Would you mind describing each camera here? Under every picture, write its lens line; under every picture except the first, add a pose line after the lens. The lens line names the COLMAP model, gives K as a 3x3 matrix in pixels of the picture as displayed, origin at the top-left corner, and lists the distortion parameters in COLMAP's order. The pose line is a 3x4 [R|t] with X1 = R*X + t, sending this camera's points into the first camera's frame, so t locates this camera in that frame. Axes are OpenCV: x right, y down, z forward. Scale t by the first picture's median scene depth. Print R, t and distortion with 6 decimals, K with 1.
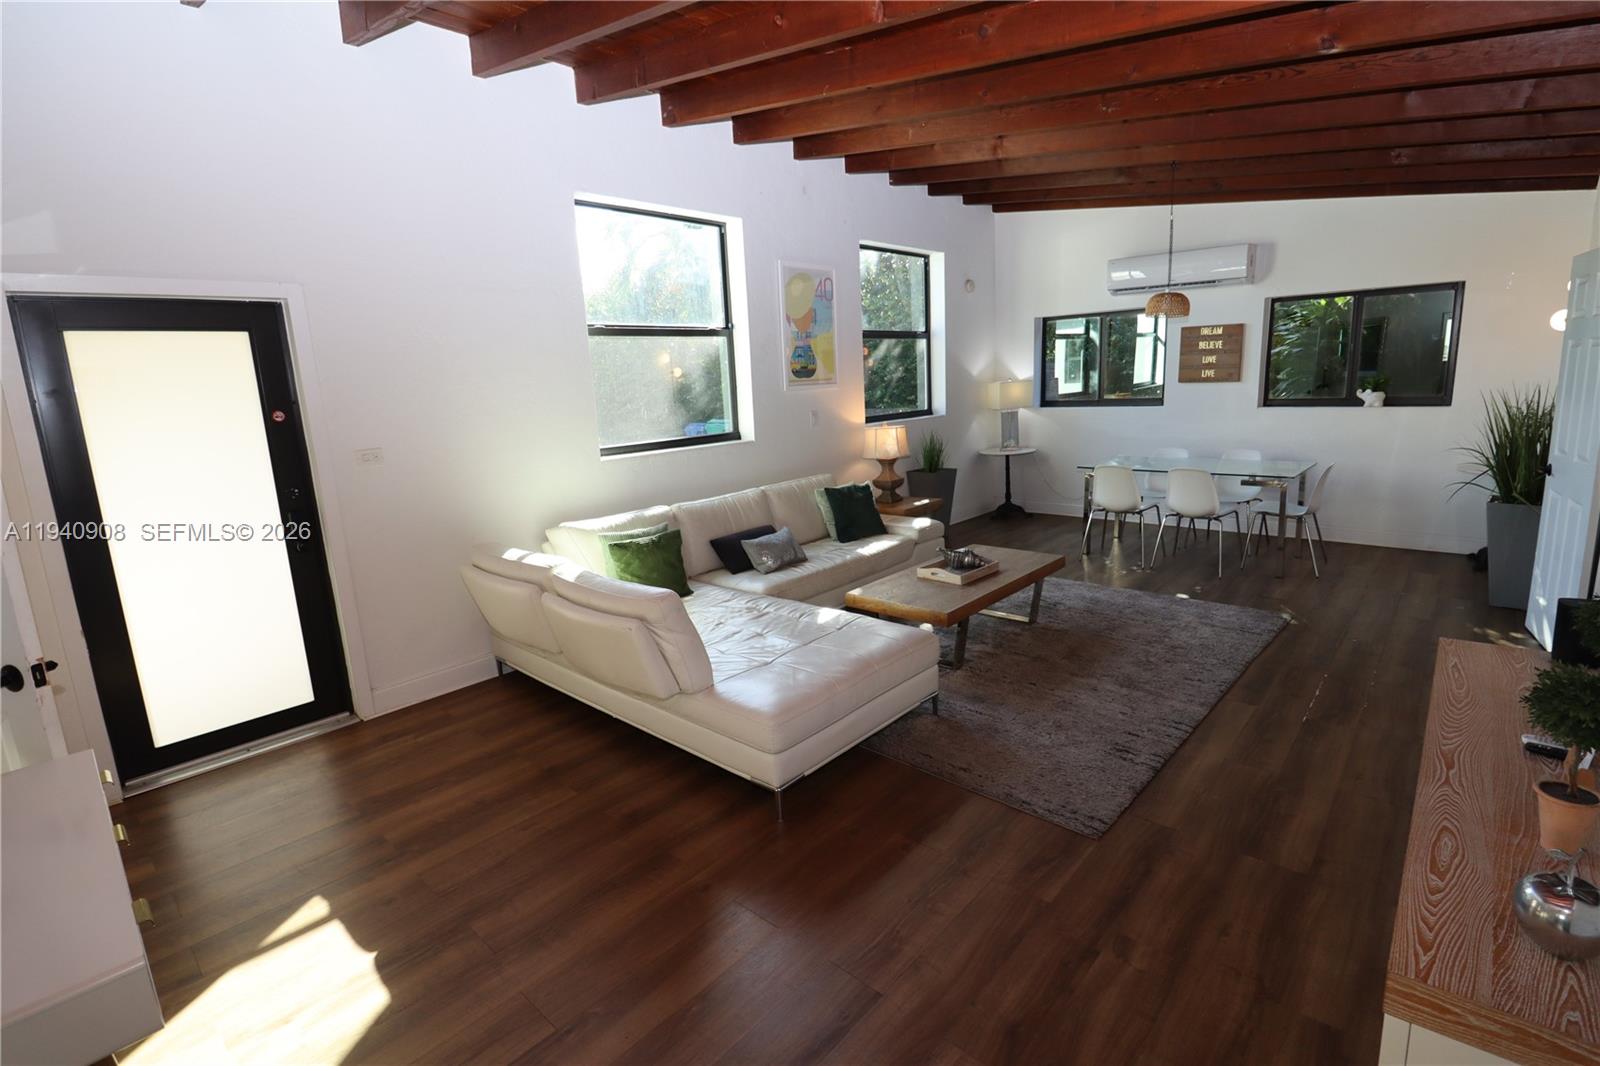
lens RADIAL K [[723.2, 0, 800.0], [0, 723.2, 533.0], [0, 0, 1]] dist [0.038789, -0.013448]
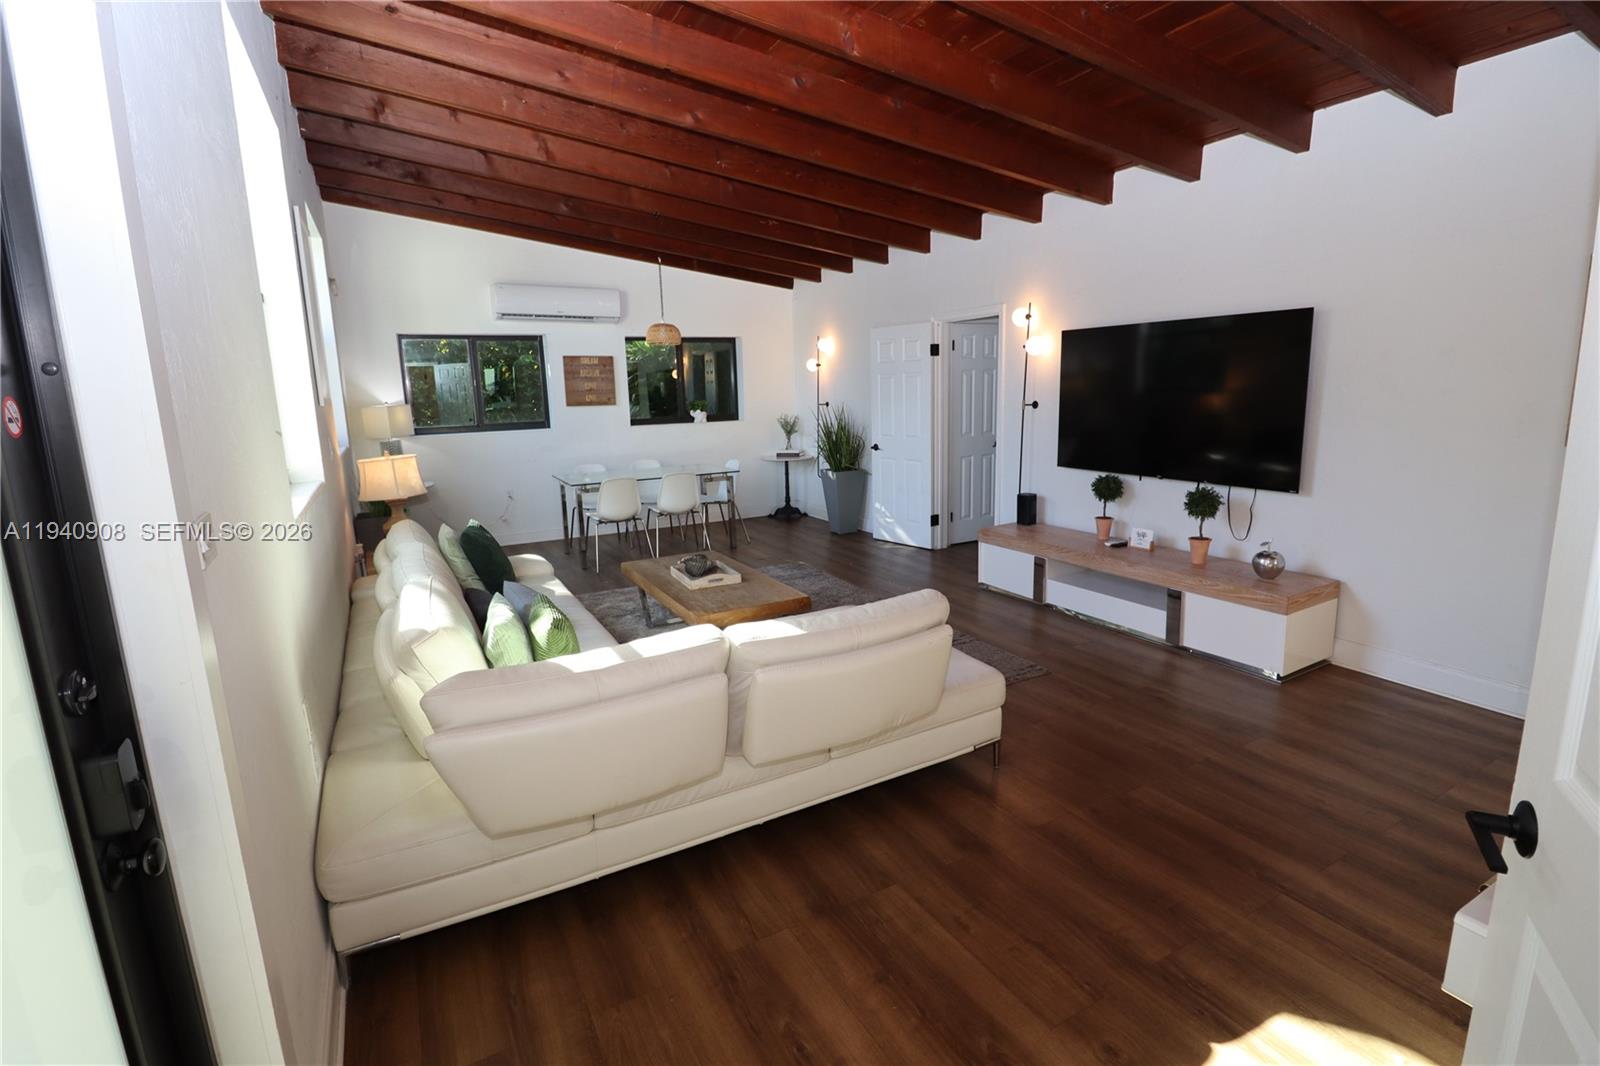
lens RADIAL K [[746.9, 0, 800.0], [0, 746.9, 533.0], [0, 0, 1]] dist [-0.021436, -0.000435]
pose [[0.341215, -0.147474, 0.928345, -0.485296], [0.214928, 0.973693, 0.075681, -0.036535], [-0.915084, 0.173704, 0.363935, 0.364655]]
